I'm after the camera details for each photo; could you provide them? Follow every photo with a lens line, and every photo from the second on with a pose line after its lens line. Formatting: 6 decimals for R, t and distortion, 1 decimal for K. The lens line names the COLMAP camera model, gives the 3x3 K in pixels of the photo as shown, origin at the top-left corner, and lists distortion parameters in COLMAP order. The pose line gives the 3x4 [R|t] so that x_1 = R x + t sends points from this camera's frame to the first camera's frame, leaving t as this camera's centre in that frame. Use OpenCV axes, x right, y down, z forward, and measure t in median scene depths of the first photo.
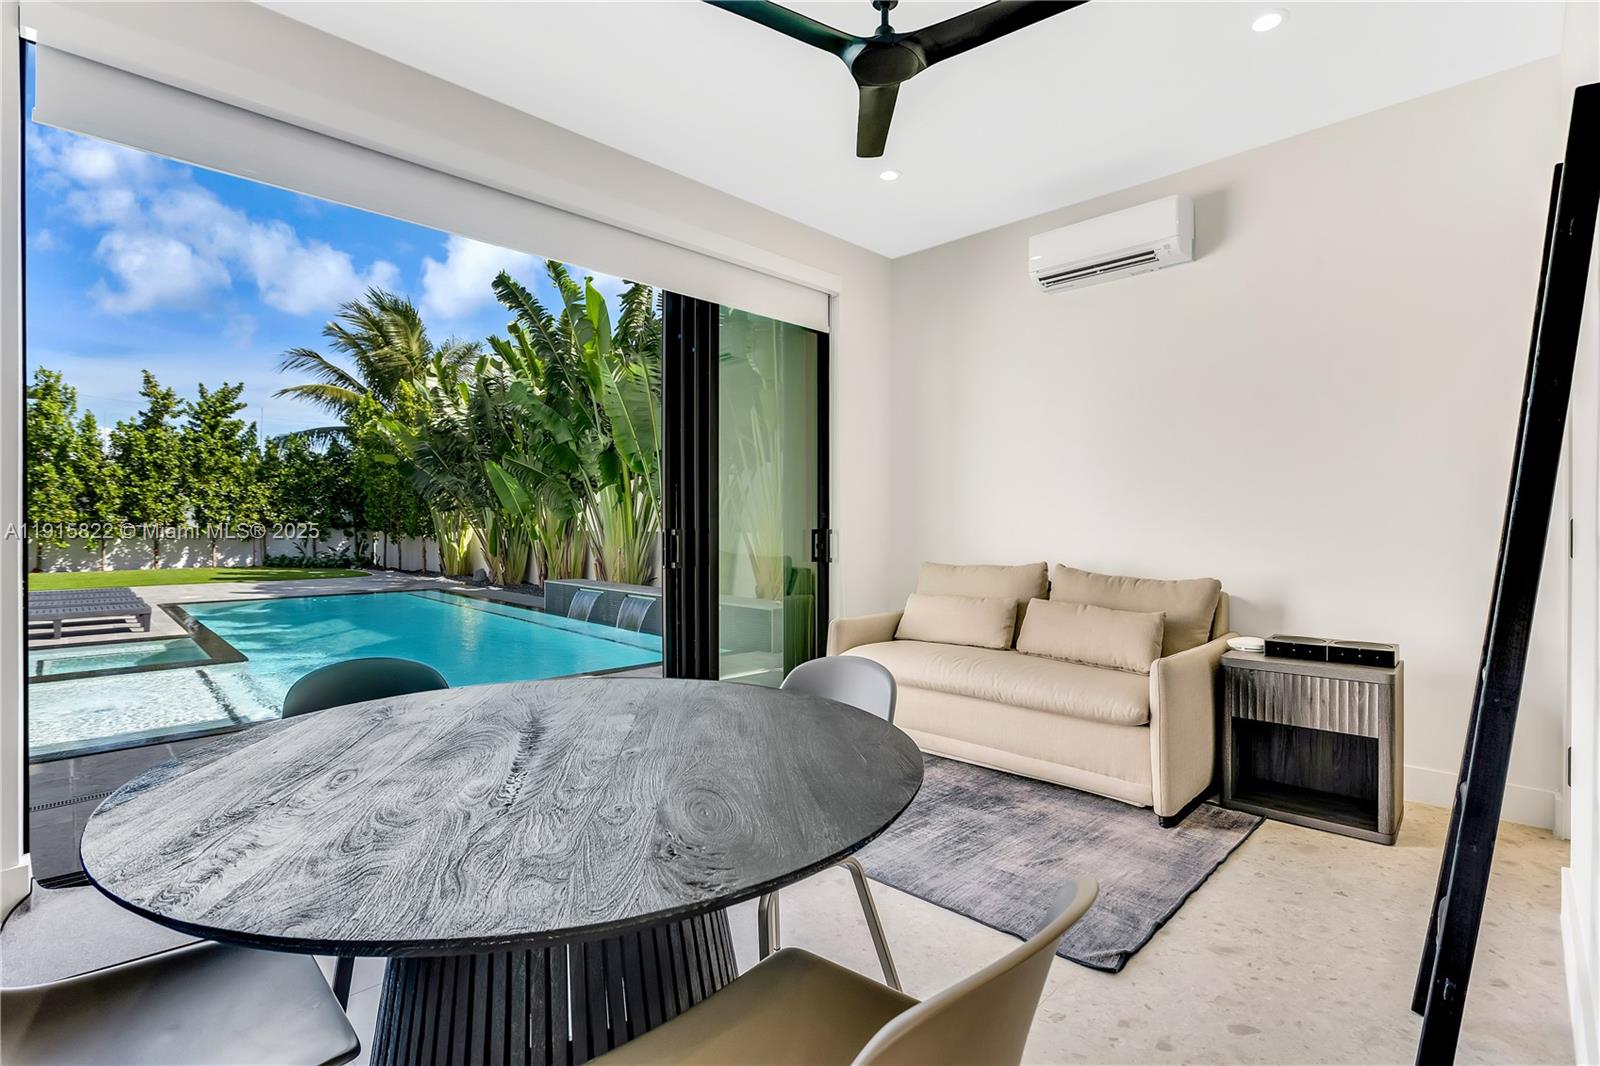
lens RADIAL K [[754.7, 0, 808.0], [0, 754.7, 524.4], [0, 0, 1]] dist [-0.006066, 0.000537]
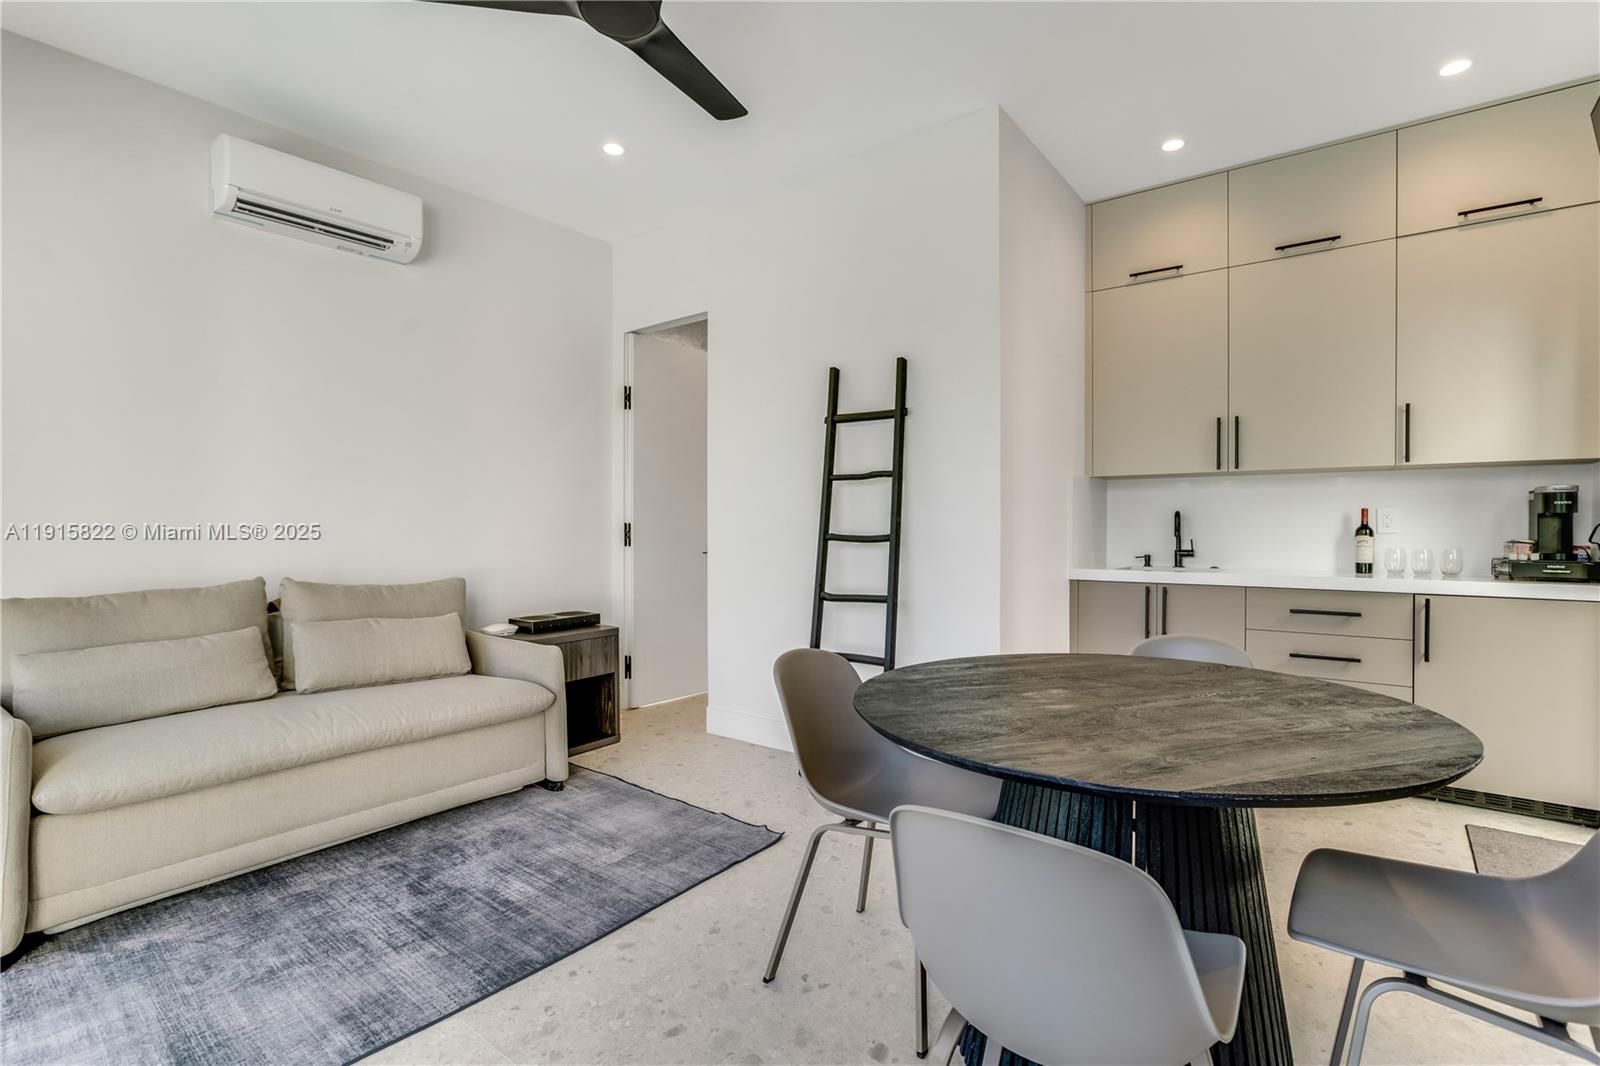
lens RADIAL K [[741.7, 0, 796.6], [0, 741.7, 530.2], [0, 0, 1]] dist [-0.020053, 0.000161]
pose [[-0.100247, -0.008976, 0.994922, -0.718648], [0.004266, 0.999946, 0.009452, -0.003185], [-0.994953, 0.005192, -0.100203, 0.797247]]
